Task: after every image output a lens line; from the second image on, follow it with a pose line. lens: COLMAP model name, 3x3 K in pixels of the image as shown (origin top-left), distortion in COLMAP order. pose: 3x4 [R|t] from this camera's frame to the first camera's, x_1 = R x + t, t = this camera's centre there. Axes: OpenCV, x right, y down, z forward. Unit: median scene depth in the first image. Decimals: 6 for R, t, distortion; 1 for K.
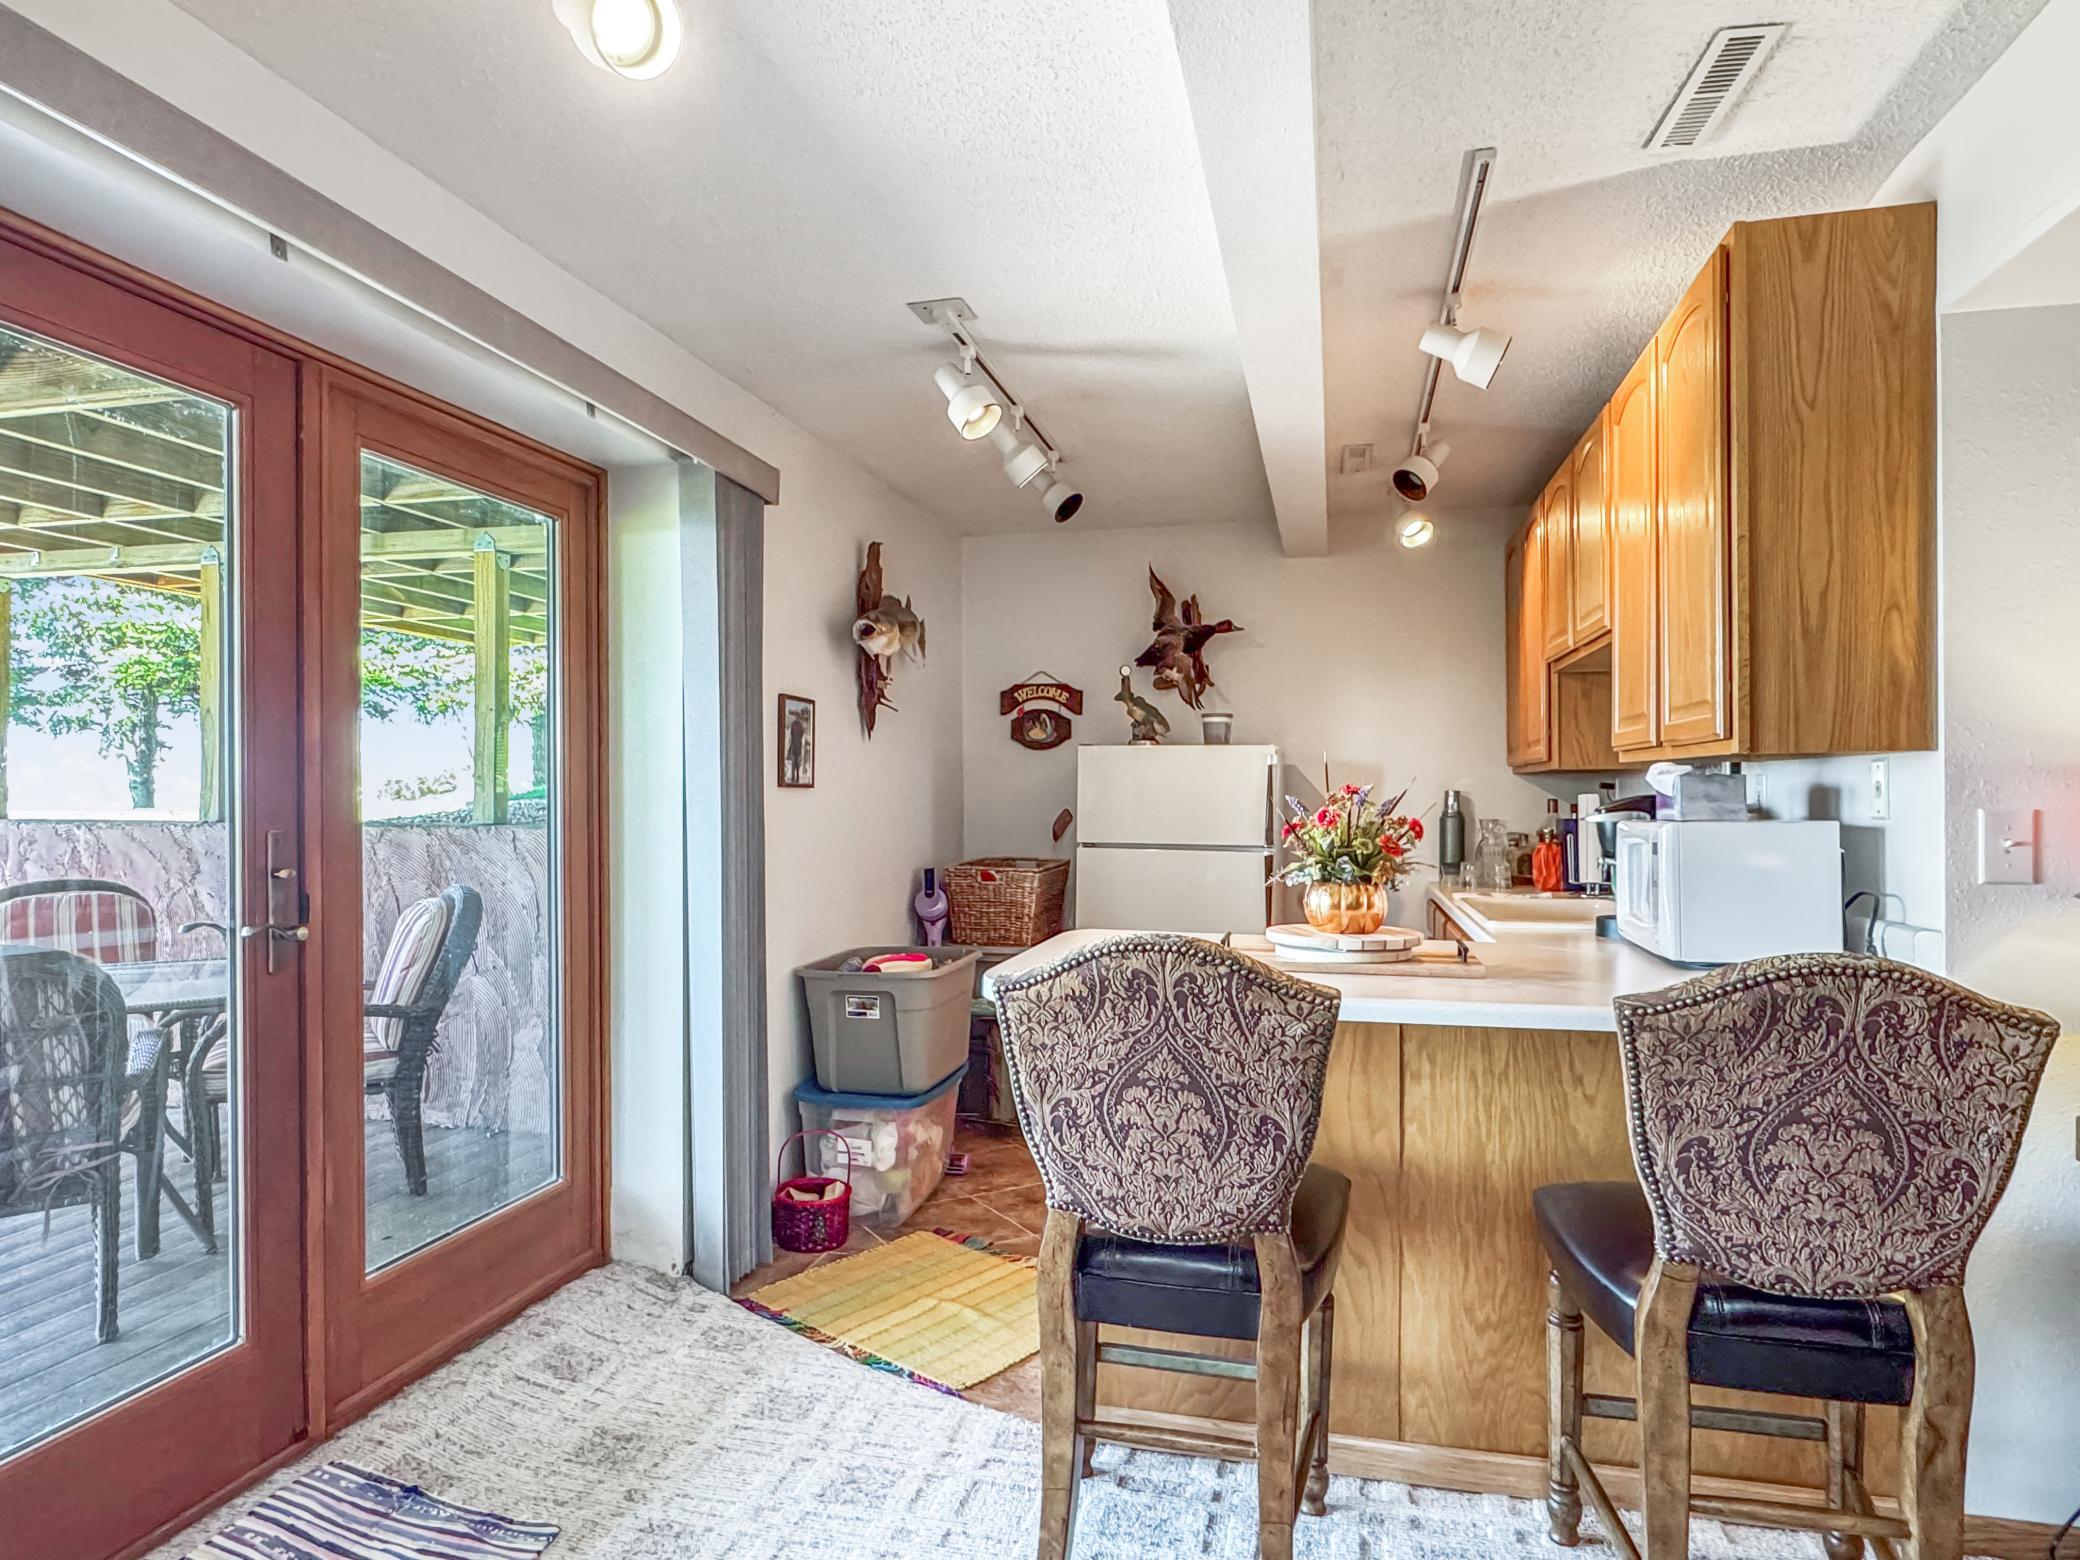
lens RADIAL K [[1234.9, 0, 1035.0], [0, 1234.9, 782.7], [0, 0, 1]] dist [-0.004817, 0.006530]
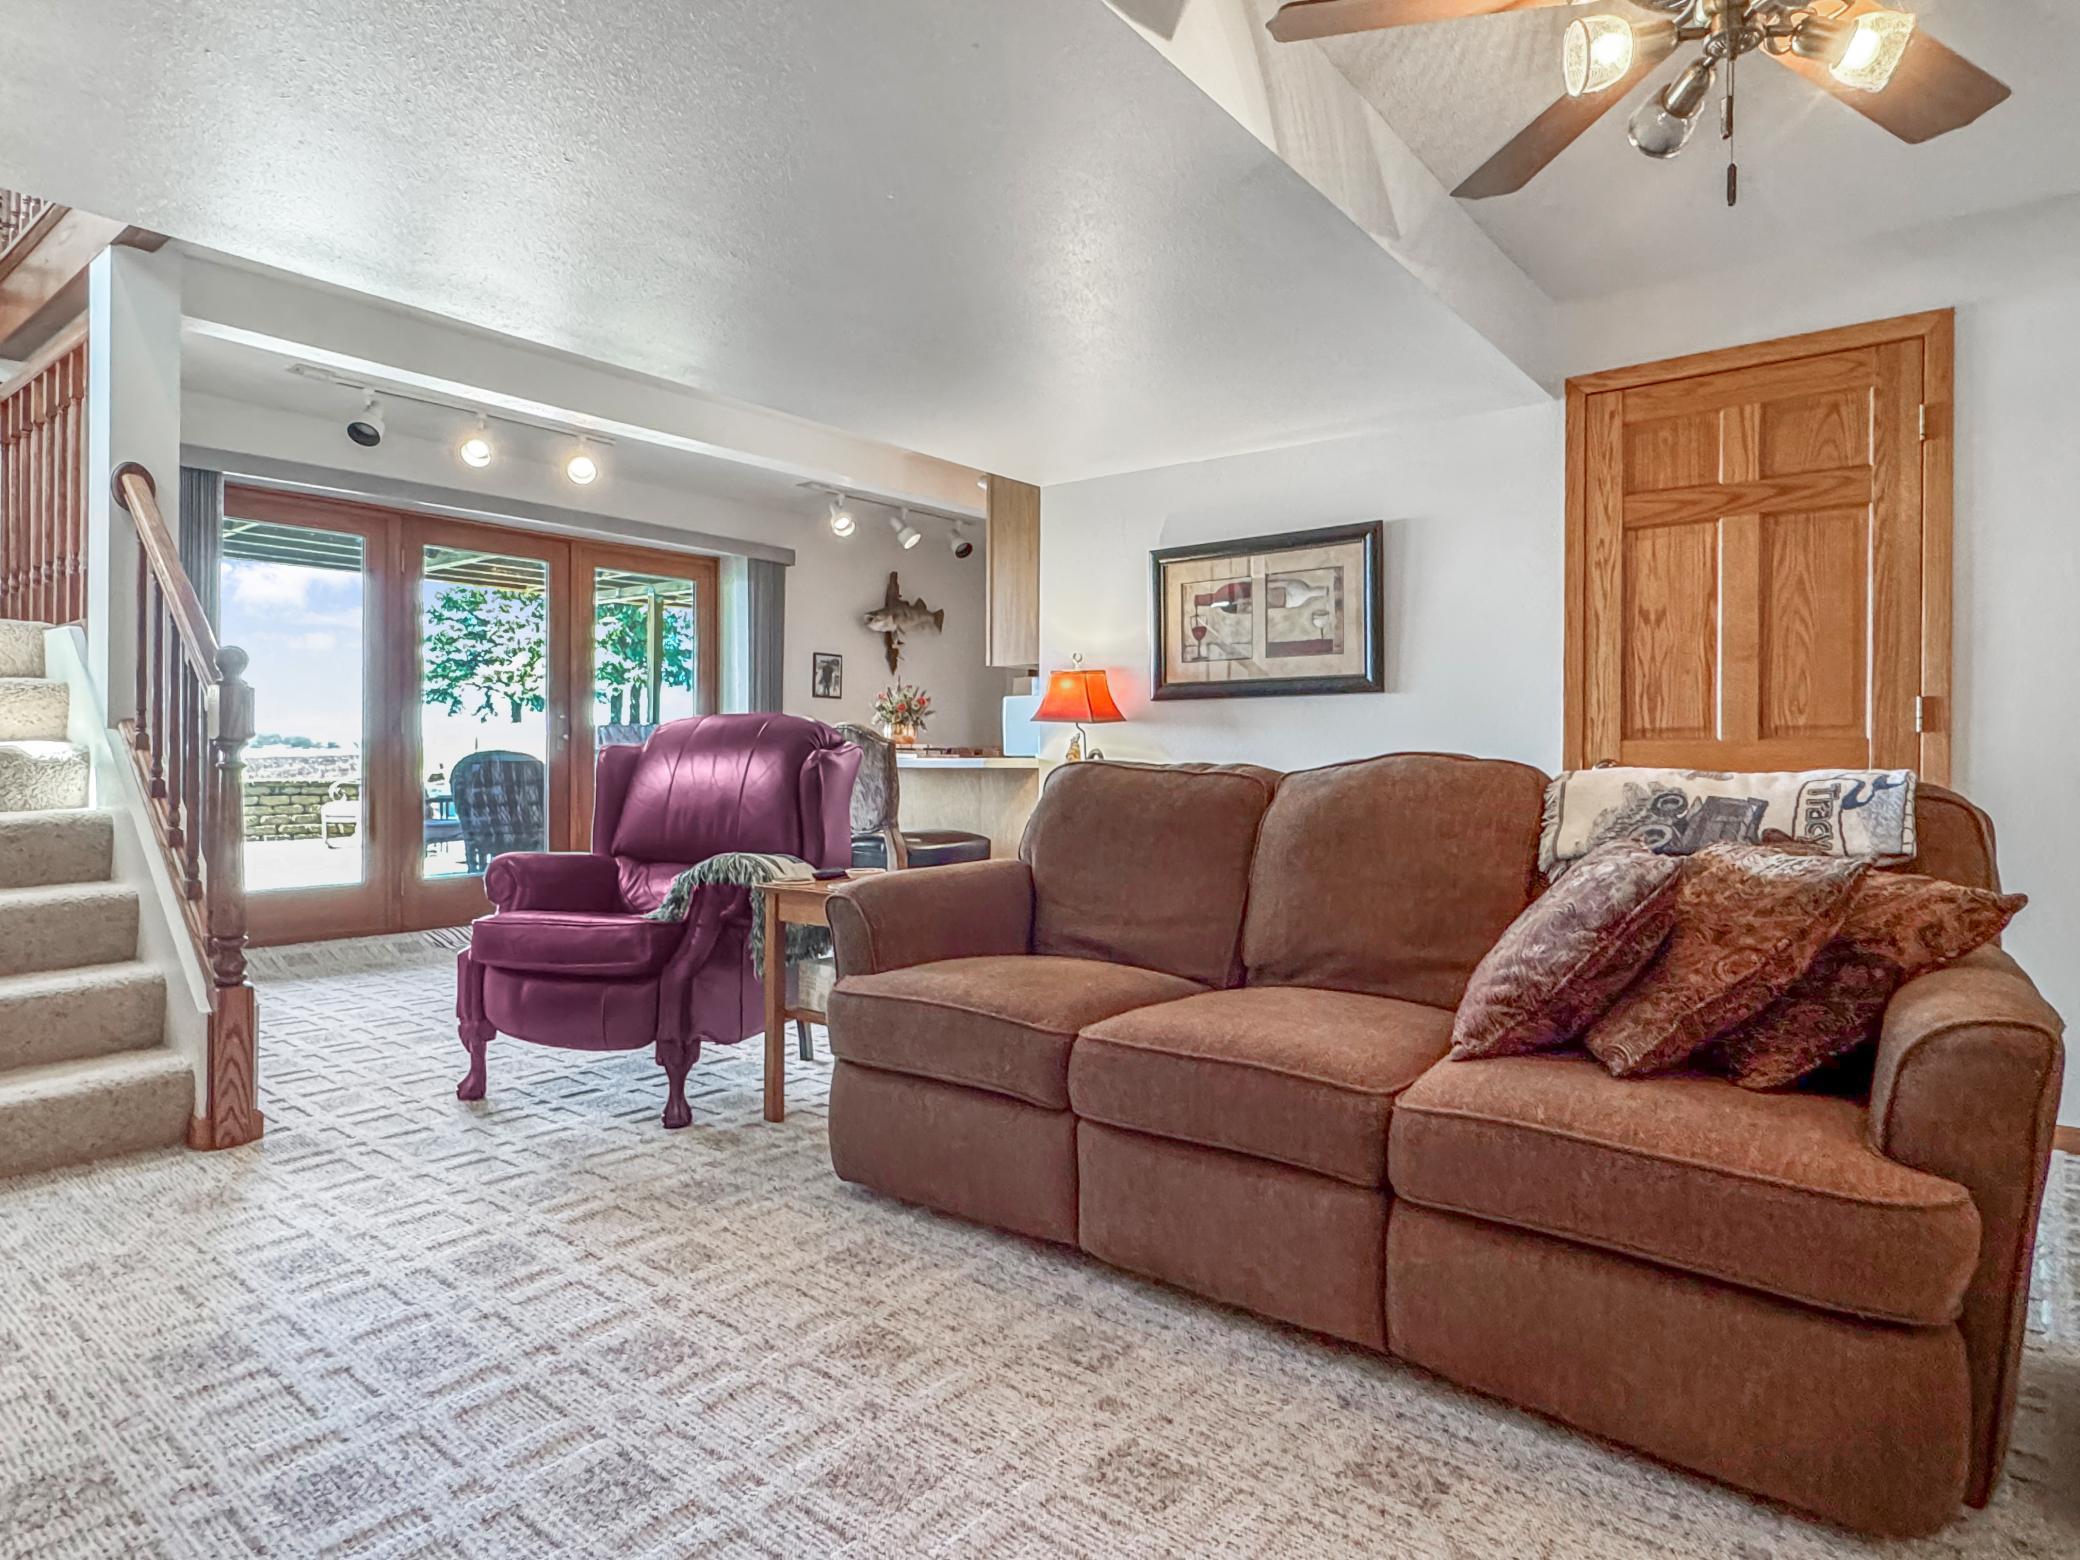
lens RADIAL K [[1234.9, 0, 1040.9], [0, 1234.9, 784.6], [0, 0, 1]] dist [-0.004817, 0.006530]
pose [[0.899471, 0.022378, -0.436407, 1.011266], [-0.016574, 0.999716, 0.017103, 0.105563], [0.436666, -0.008151, 0.899587, -0.672136]]
